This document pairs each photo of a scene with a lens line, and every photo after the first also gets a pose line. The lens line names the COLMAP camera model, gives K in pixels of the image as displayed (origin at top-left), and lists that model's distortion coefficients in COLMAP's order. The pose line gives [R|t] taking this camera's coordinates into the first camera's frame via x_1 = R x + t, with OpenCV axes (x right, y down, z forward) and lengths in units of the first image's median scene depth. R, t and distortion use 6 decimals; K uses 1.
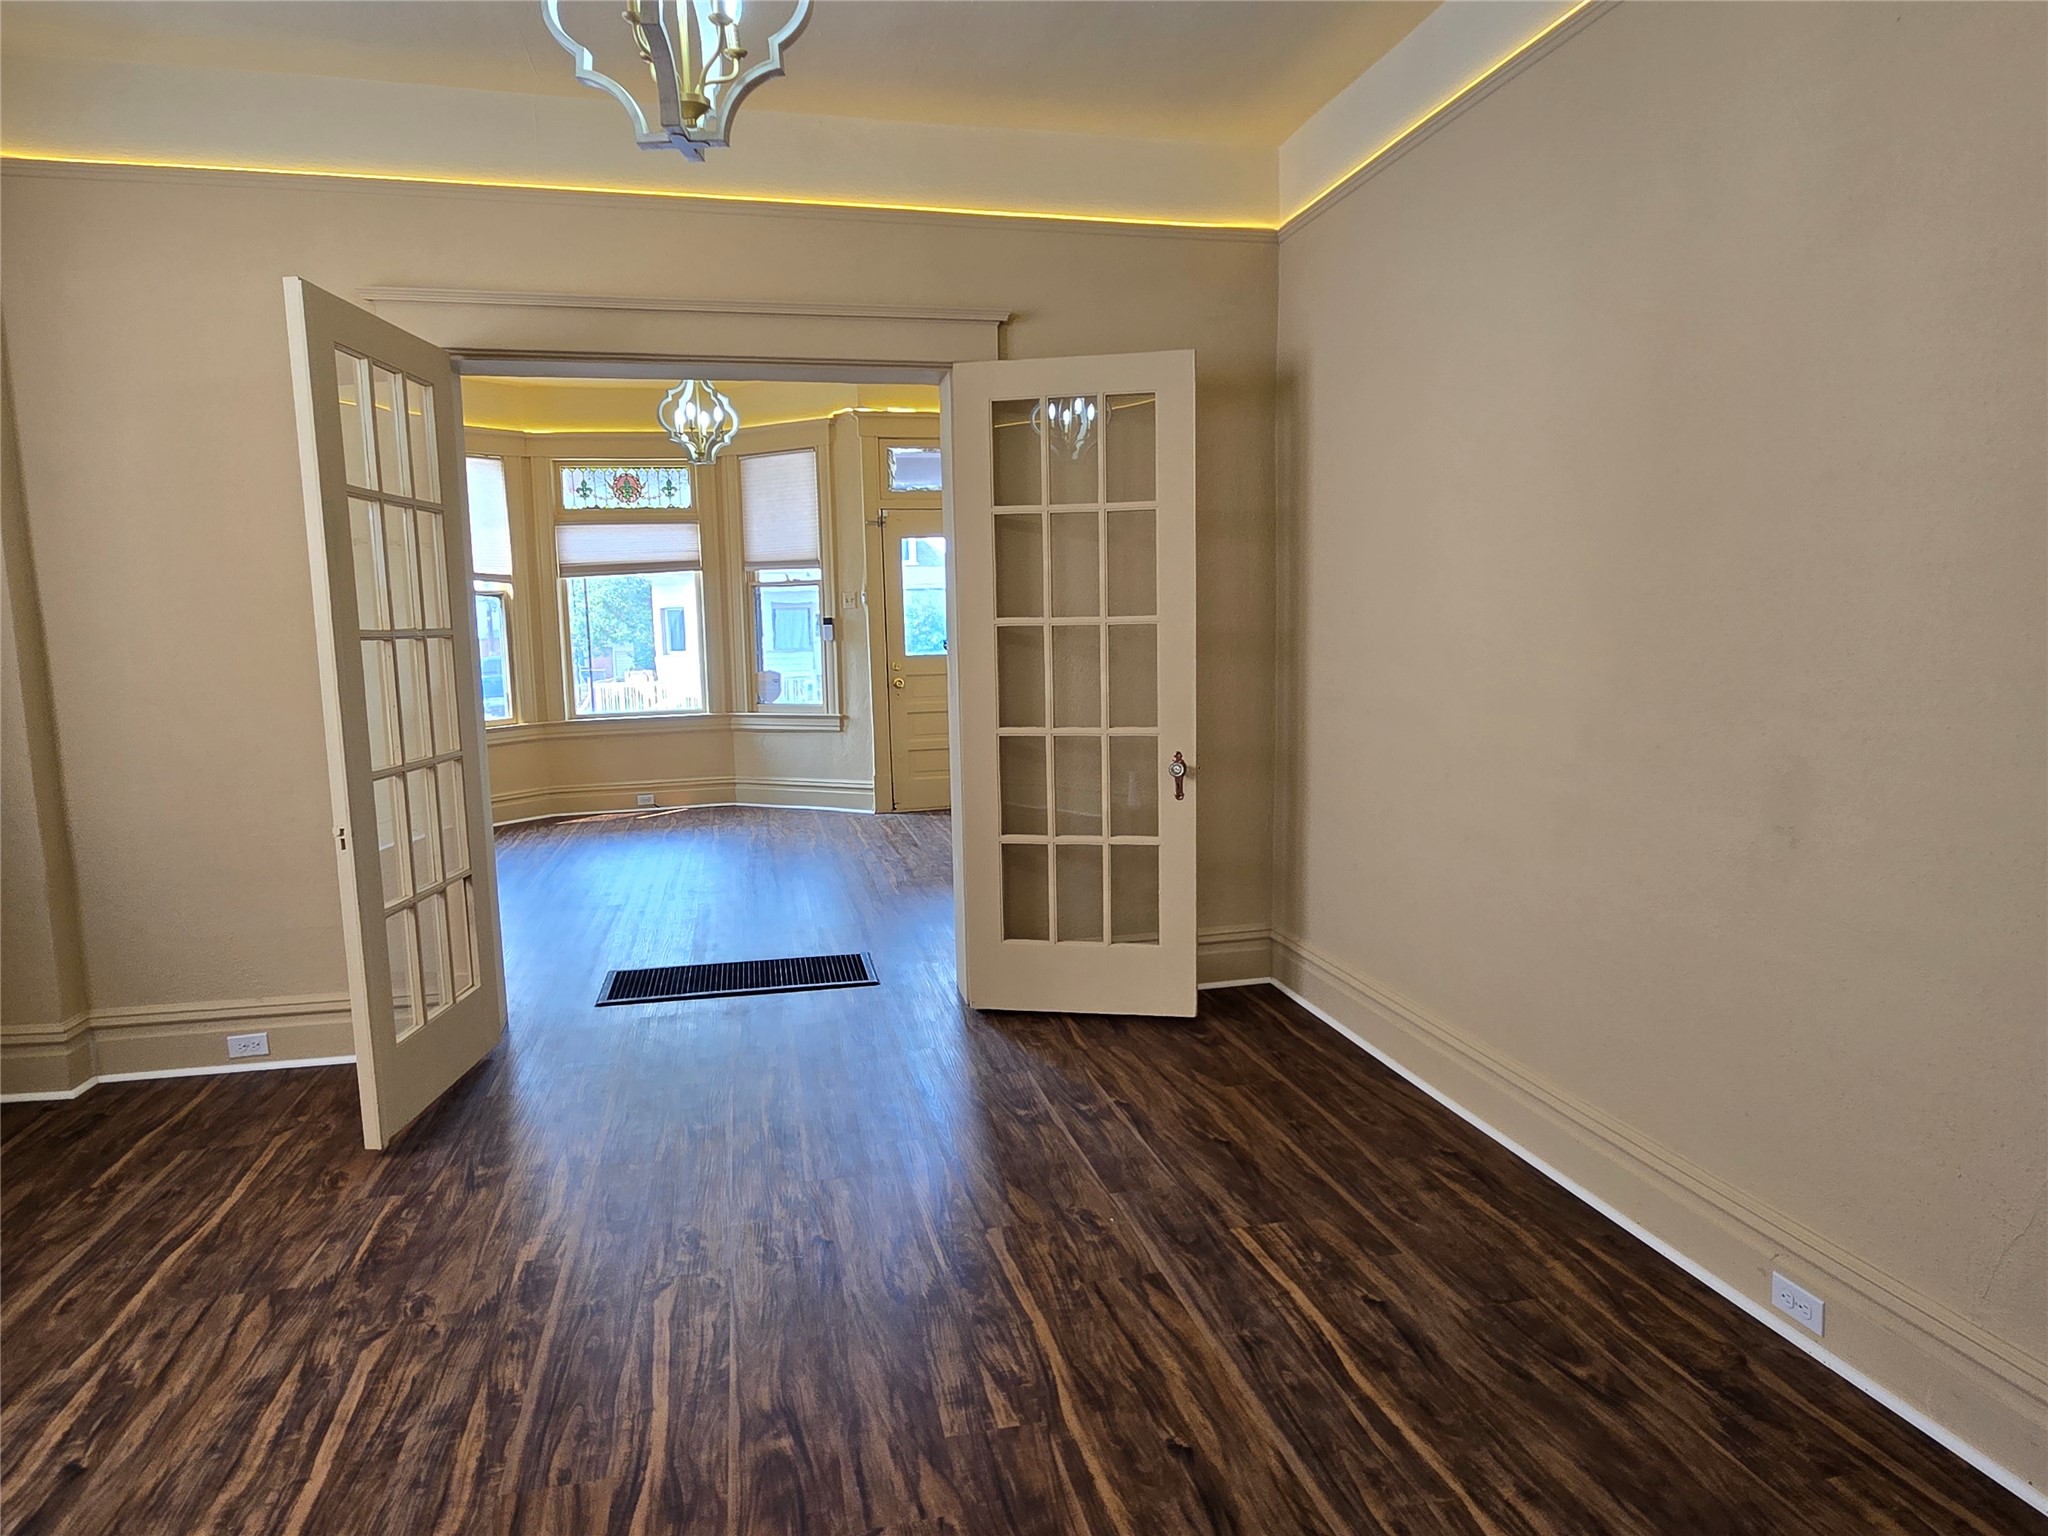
lens RADIAL K [[1182.6, 0, 988.5], [0, 1182.6, 772.5], [0, 0, 1]] dist [-0.003149, 0.001821]
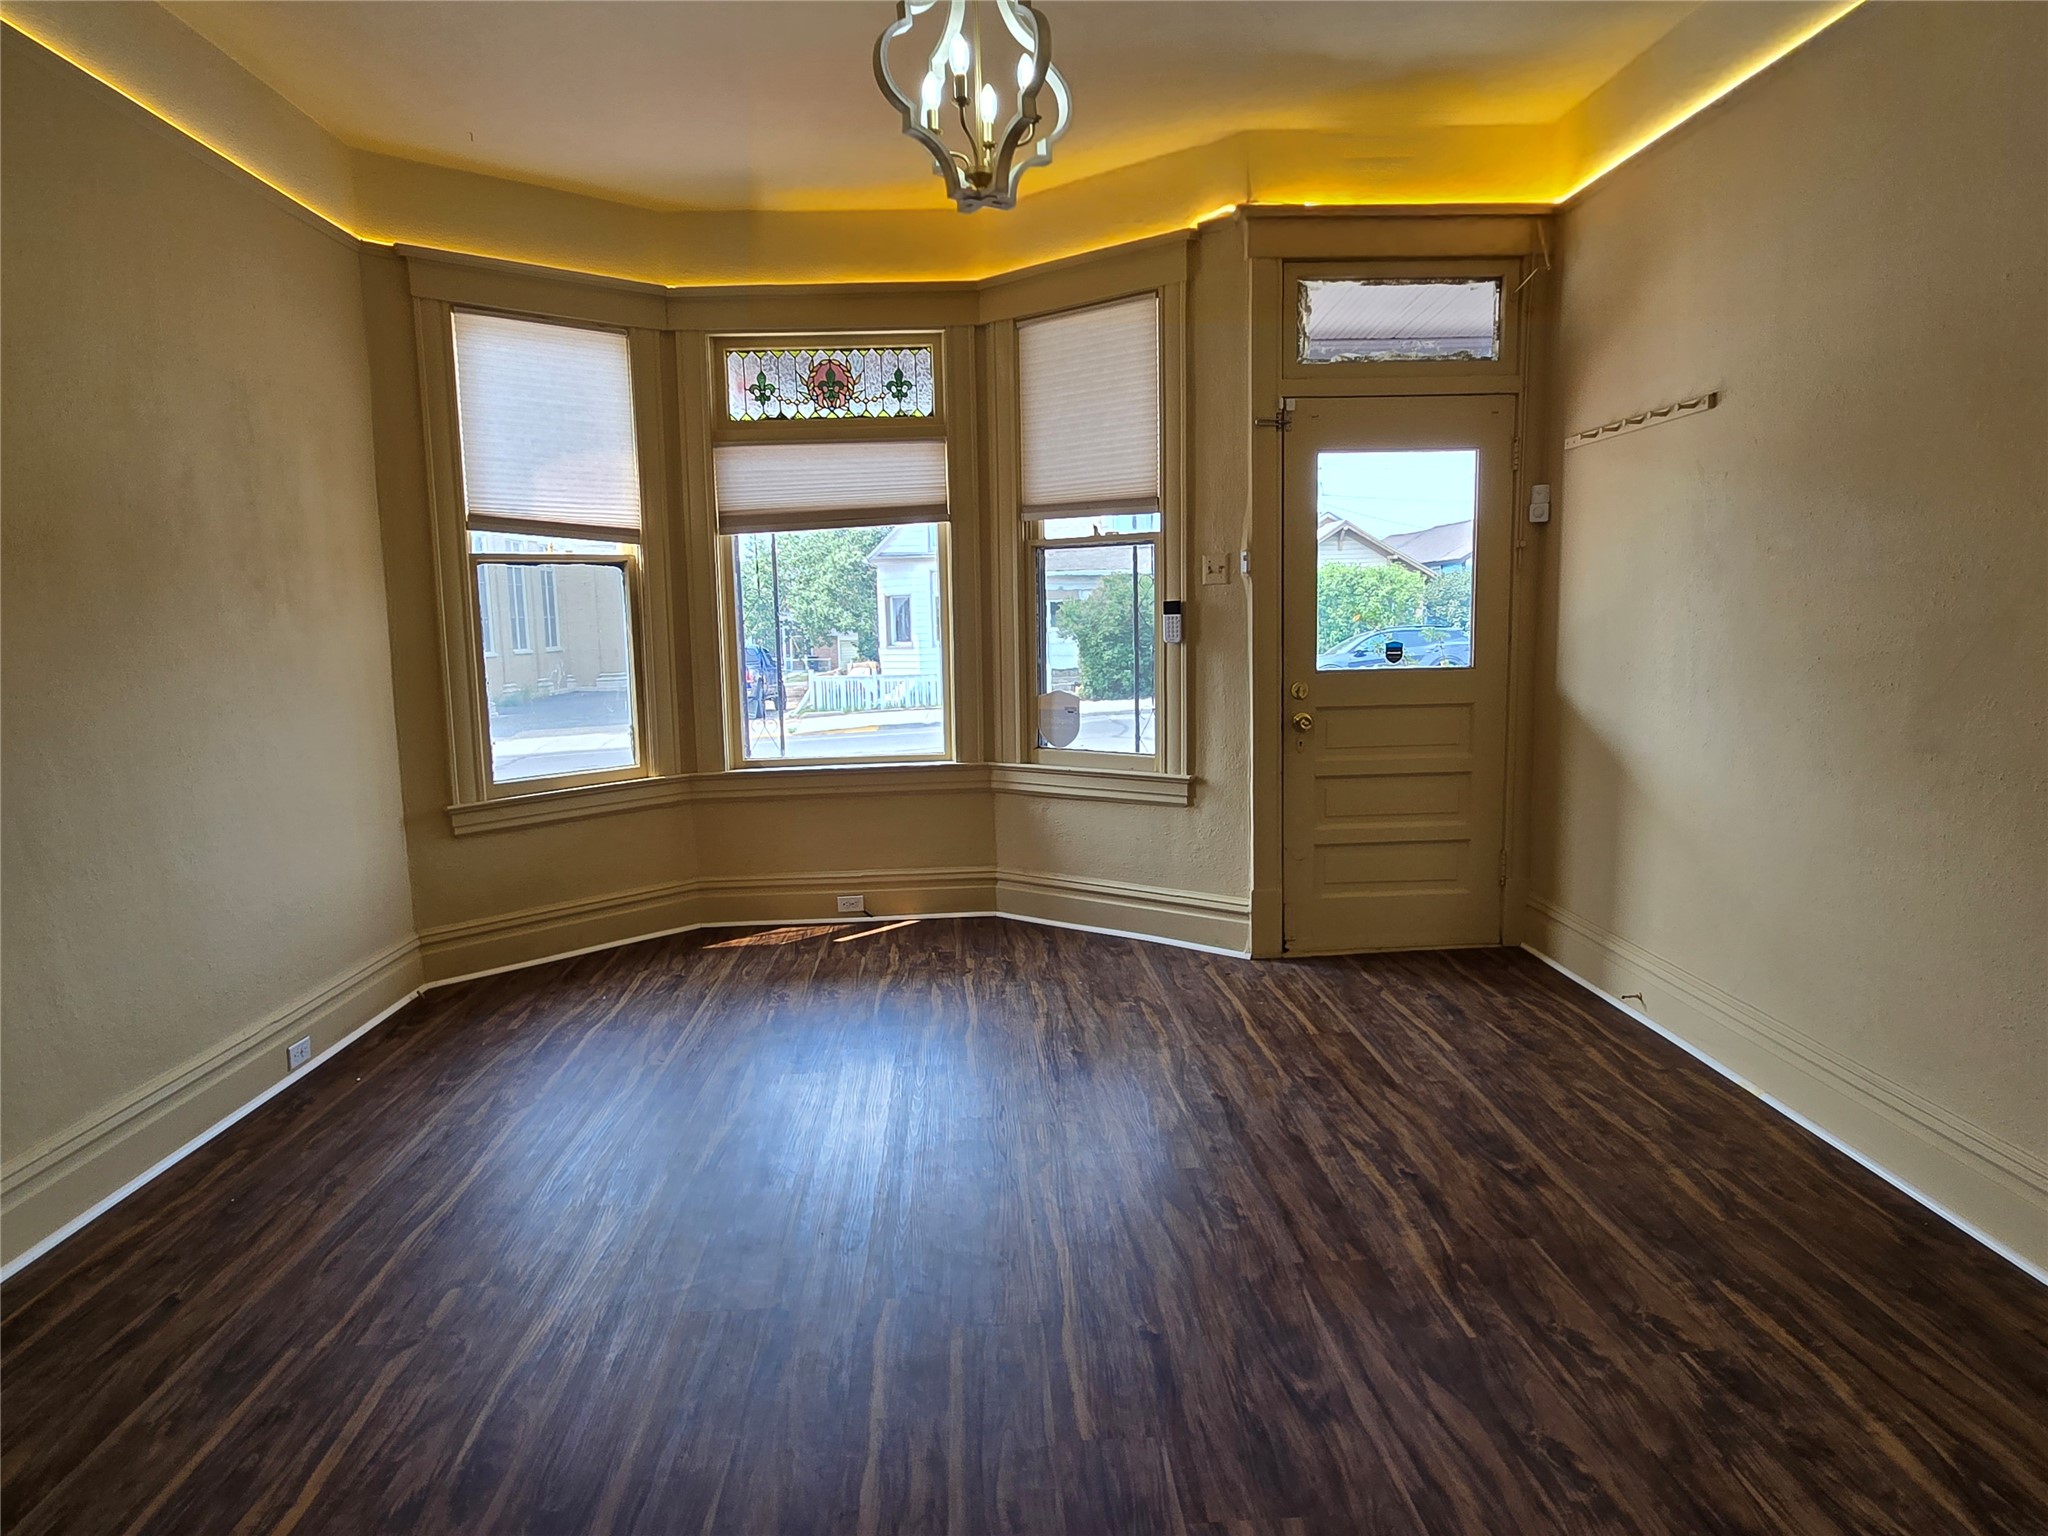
lens RADIAL K [[1150.8, 0, 1024.0], [0, 1150.8, 768.0], [0, 0, 1]] dist [-0.026194, -0.000314]
pose [[0.987409, 0.024022, -0.156351, -0.114053], [-0.021887, 0.999642, 0.015364, -0.057610], [0.156664, -0.011749, 0.987582, 0.441341]]
